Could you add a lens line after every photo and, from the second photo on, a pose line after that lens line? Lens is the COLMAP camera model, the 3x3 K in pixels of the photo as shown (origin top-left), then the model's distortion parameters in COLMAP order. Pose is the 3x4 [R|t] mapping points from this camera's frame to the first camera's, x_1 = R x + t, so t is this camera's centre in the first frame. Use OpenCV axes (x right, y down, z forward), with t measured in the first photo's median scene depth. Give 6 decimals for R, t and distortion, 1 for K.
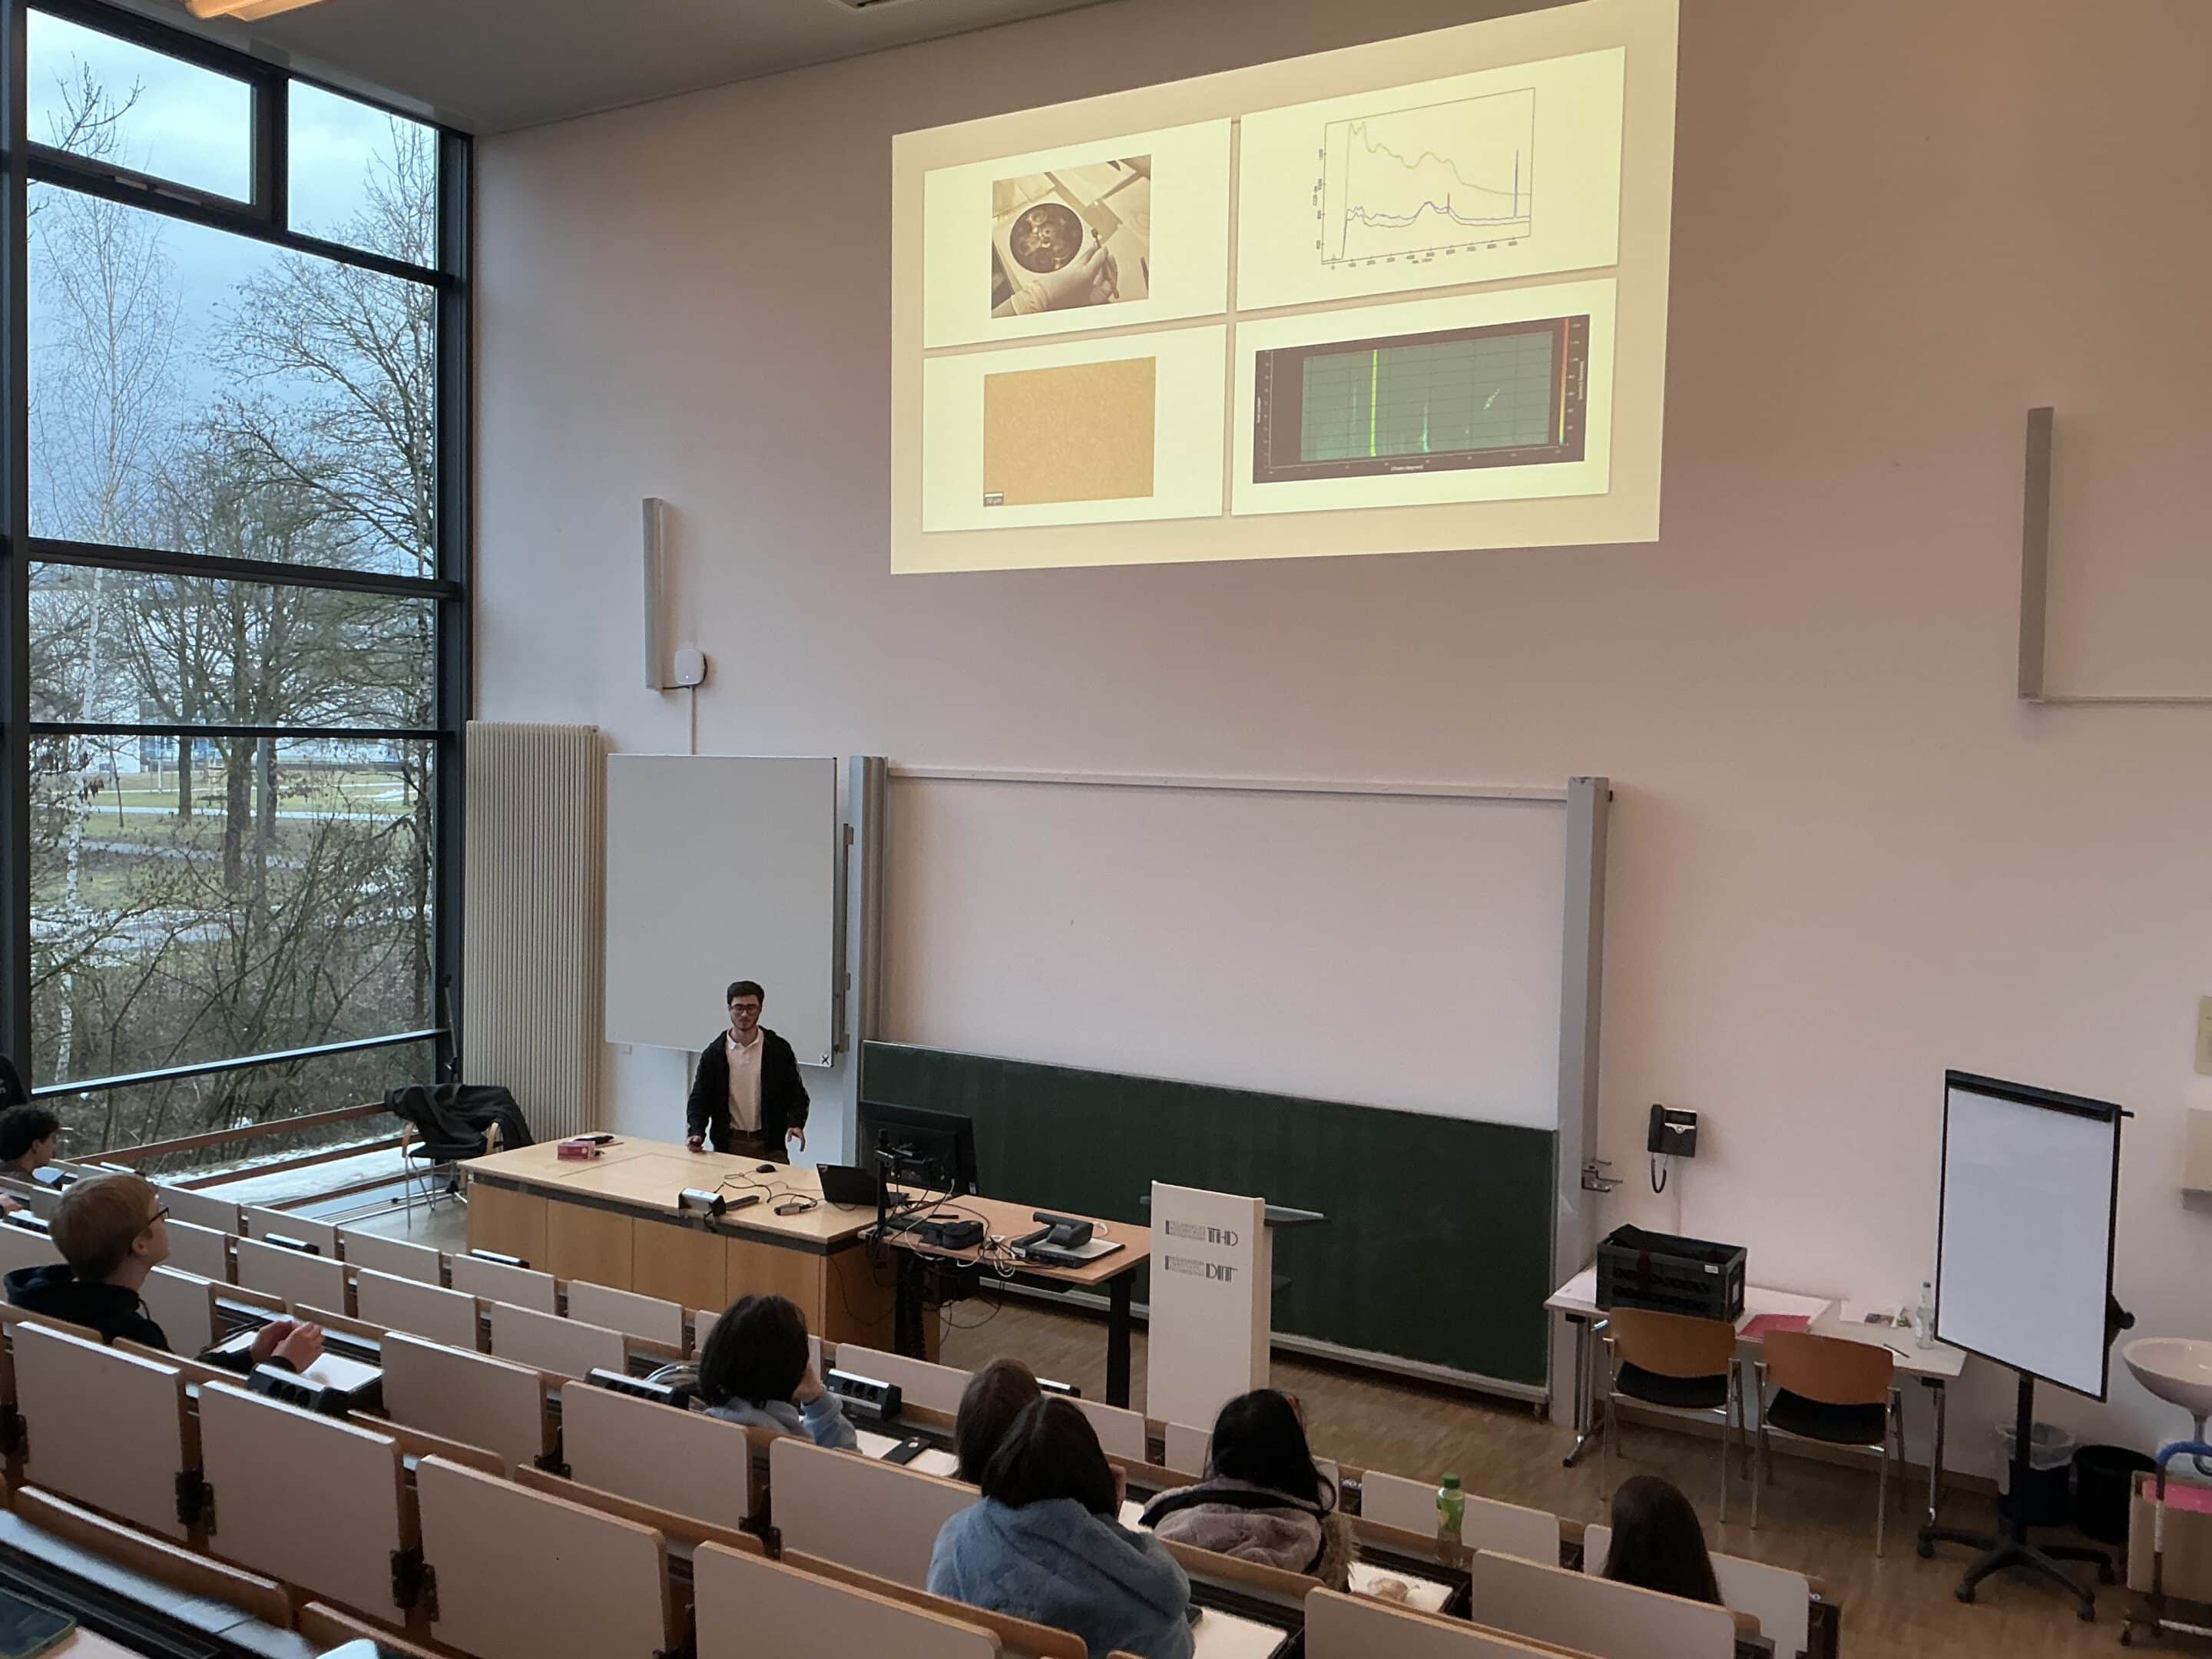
lens RADIAL K [[1818.3, 0, 1101.1], [0, 1818.3, 838.2], [0, 0, 1]] dist [-0.007817, -0.024318]
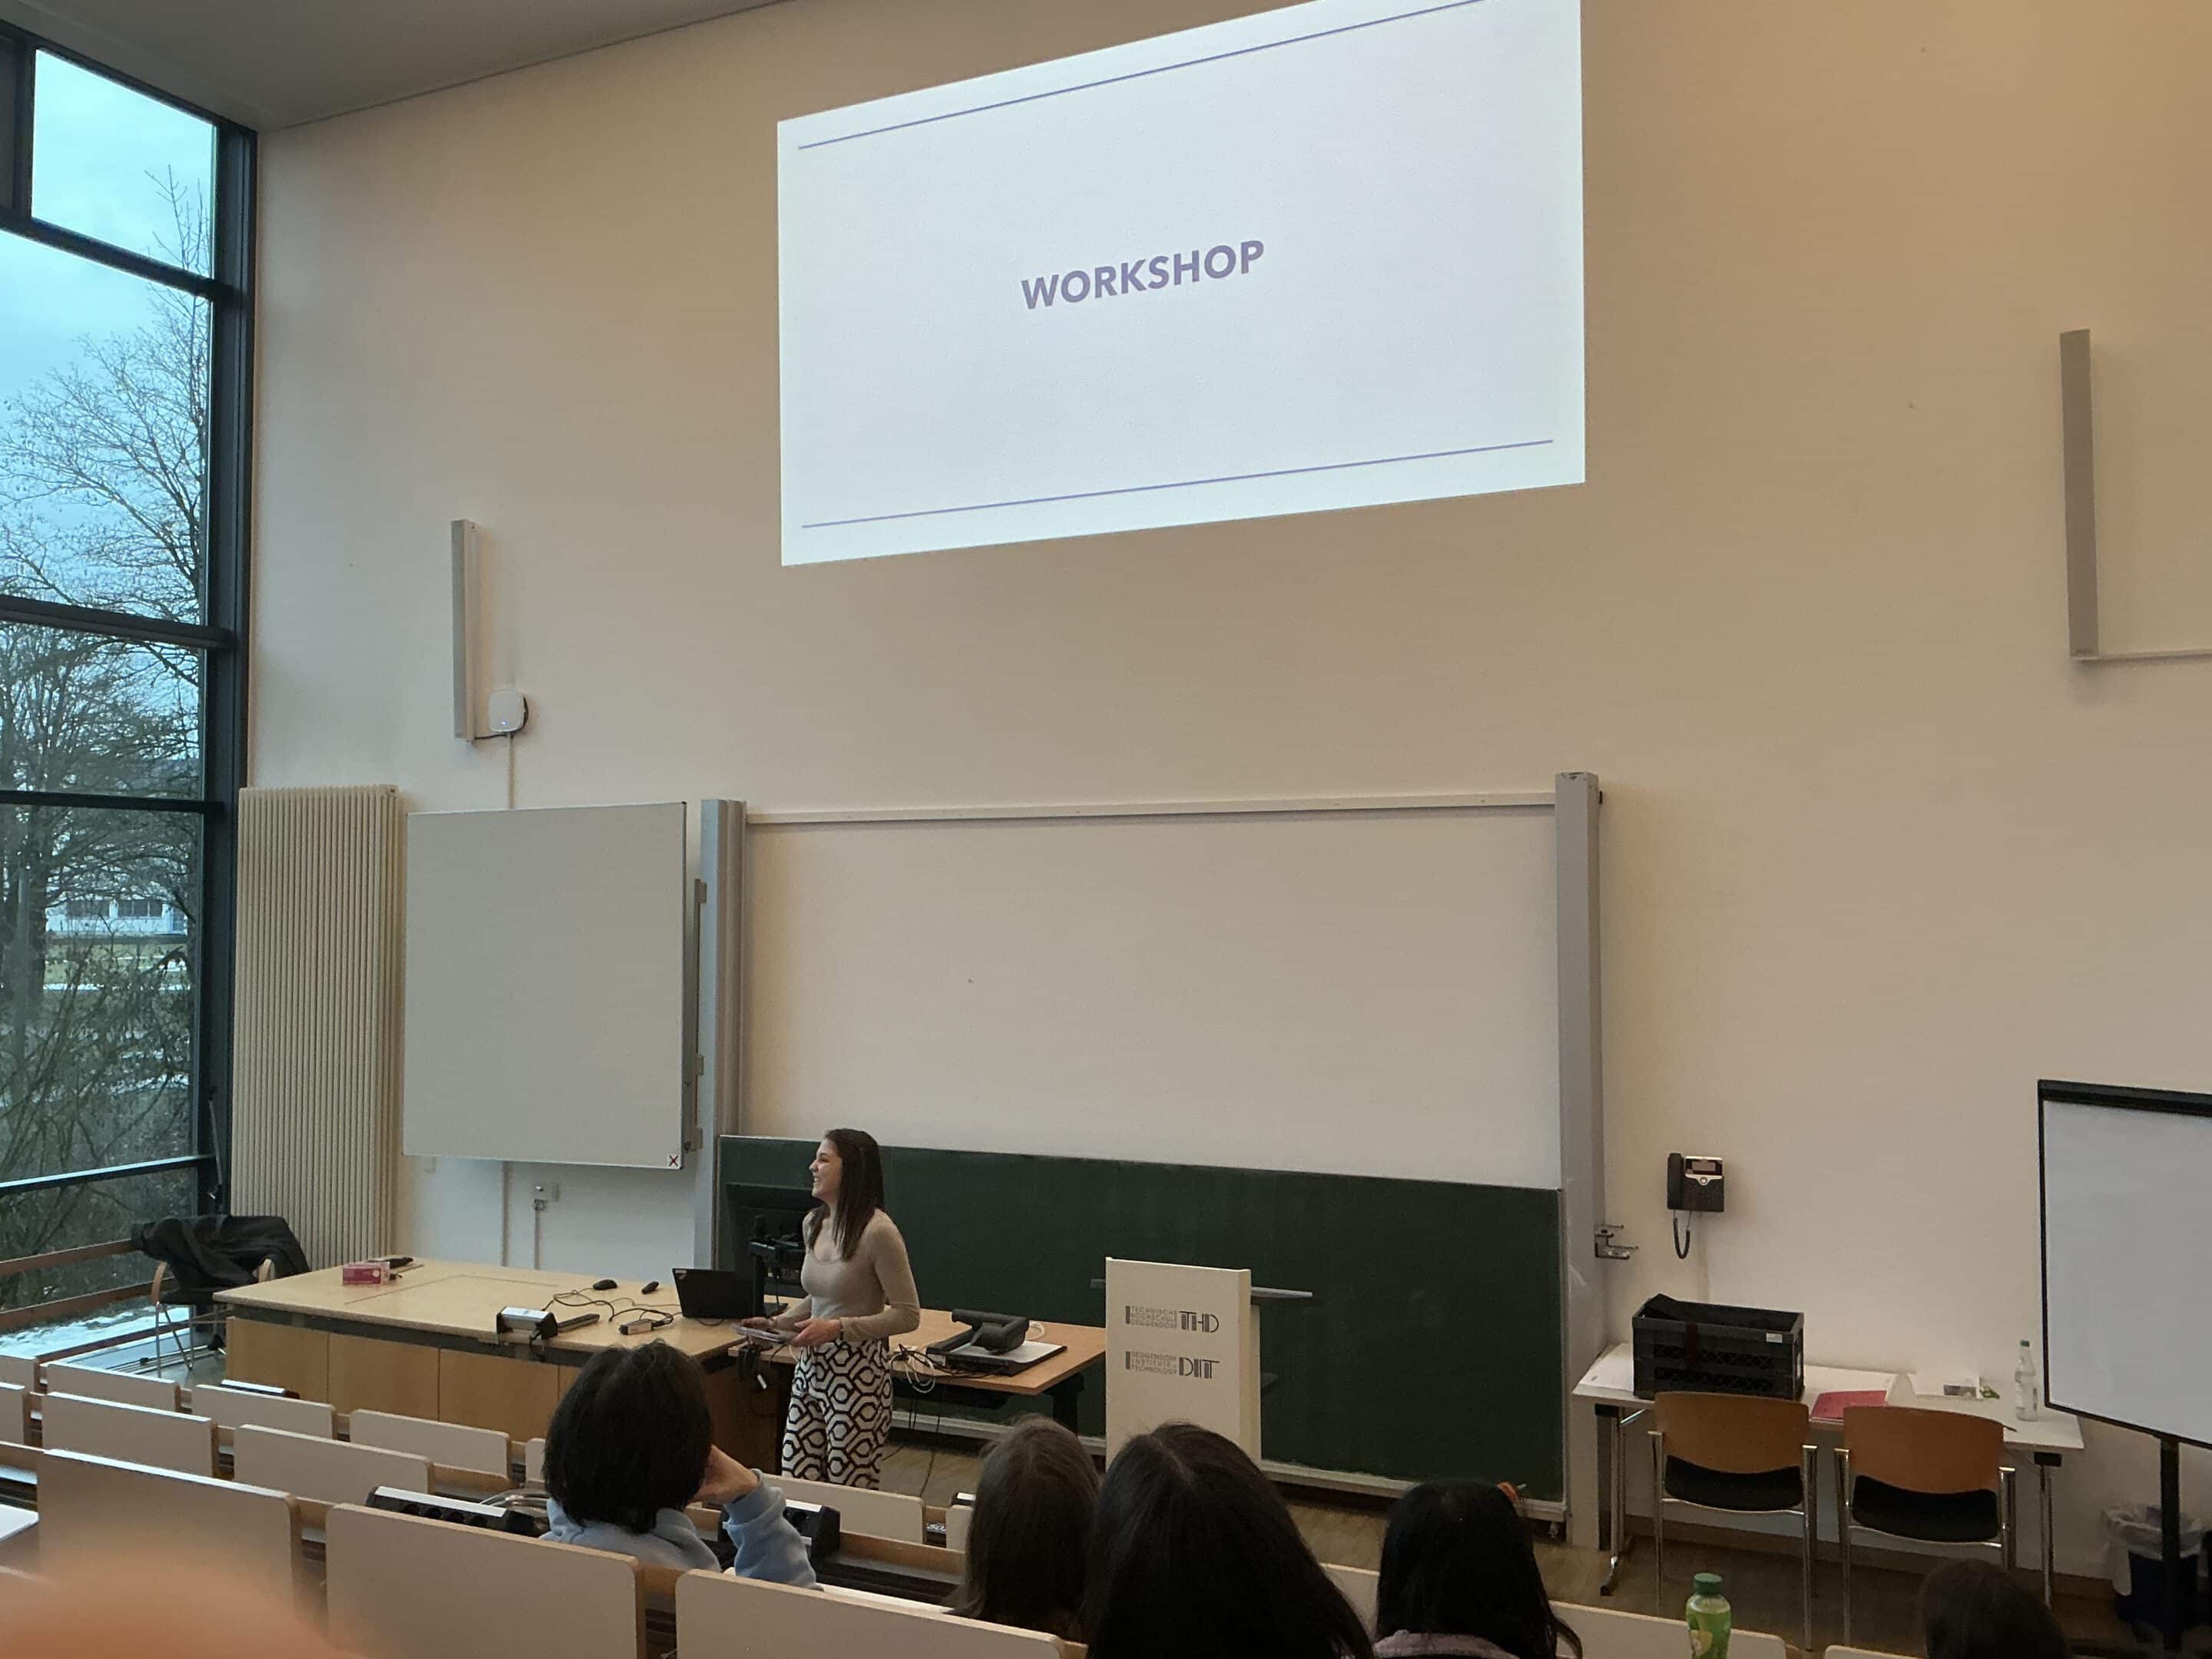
lens RADIAL K [[1818.3, 0, 1100.1], [0, 1818.3, 833.0], [0, 0, 1]] dist [-0.007817, -0.024318]
pose [[0.994935, -0.020117, 0.098489, -0.042778], [0.028944, 0.995608, -0.089034, 0.063395], [-0.096265, 0.091433, 0.991147, 0.162501]]
